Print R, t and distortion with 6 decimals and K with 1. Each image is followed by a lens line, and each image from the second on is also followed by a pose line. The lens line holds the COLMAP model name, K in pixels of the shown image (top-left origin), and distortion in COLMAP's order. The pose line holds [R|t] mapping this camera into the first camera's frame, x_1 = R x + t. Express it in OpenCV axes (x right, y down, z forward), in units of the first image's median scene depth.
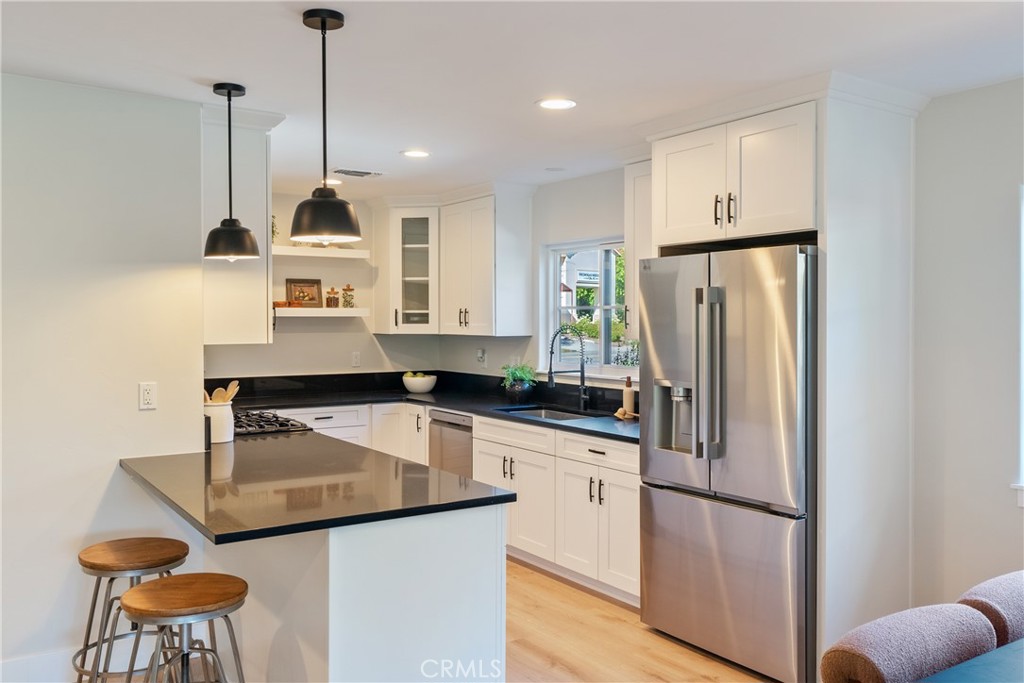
lens RADIAL K [[852.4, 0, 516.0], [0, 852.4, 339.1], [0, 0, 1]] dist [0.000562, 0.003591]
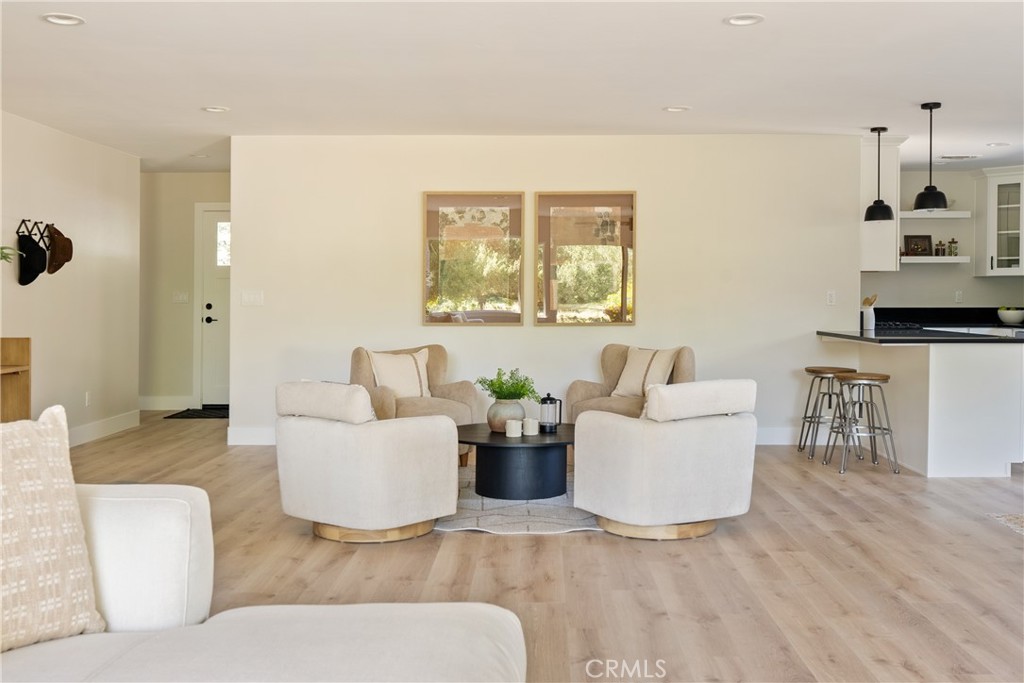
lens RADIAL K [[1032.5, 0, 528.5], [0, 1032.5, 318.3], [0, 0, 1]] dist [-0.012405, -0.003136]
pose [[0.824446, 0.012872, -0.565794, 0.192653], [-0.013583, 0.999903, 0.002956, 0.074783], [0.565777, 0.005249, 0.824541, -0.797879]]
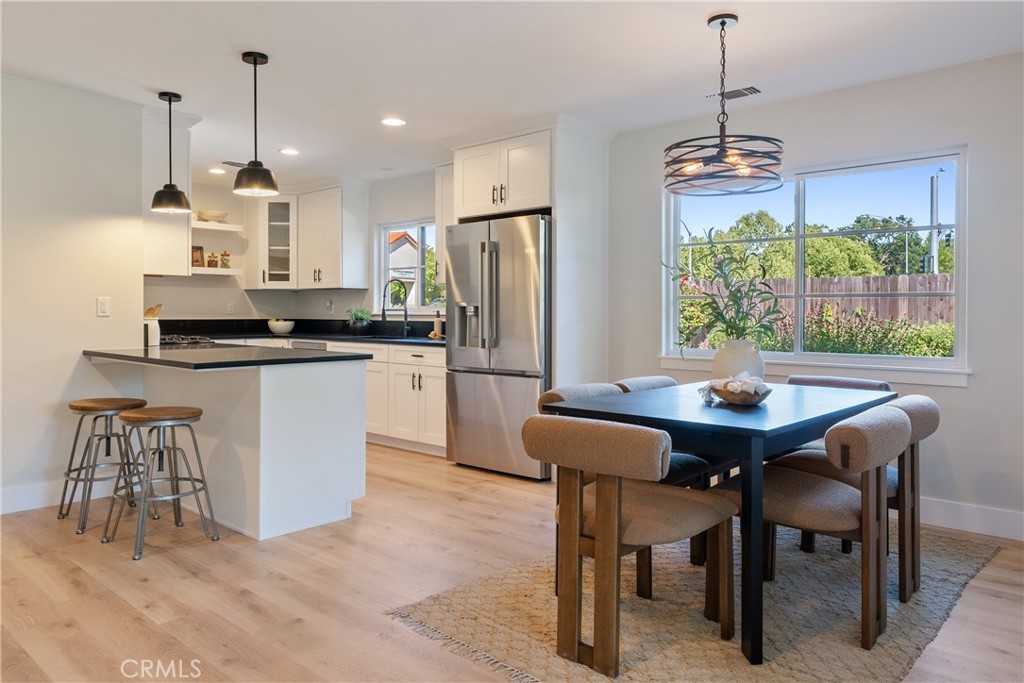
lens RADIAL K [[712.5, 0, 511.7], [0, 712.5, 321.2], [0, 0, 1]] dist [-0.003341, -0.003193]
pose [[0.971119, 0.001290, 0.238594, -0.035163], [0.001668, 0.999924, -0.012194, 0.070255], [-0.238592, 0.012240, 0.971043, -0.208884]]
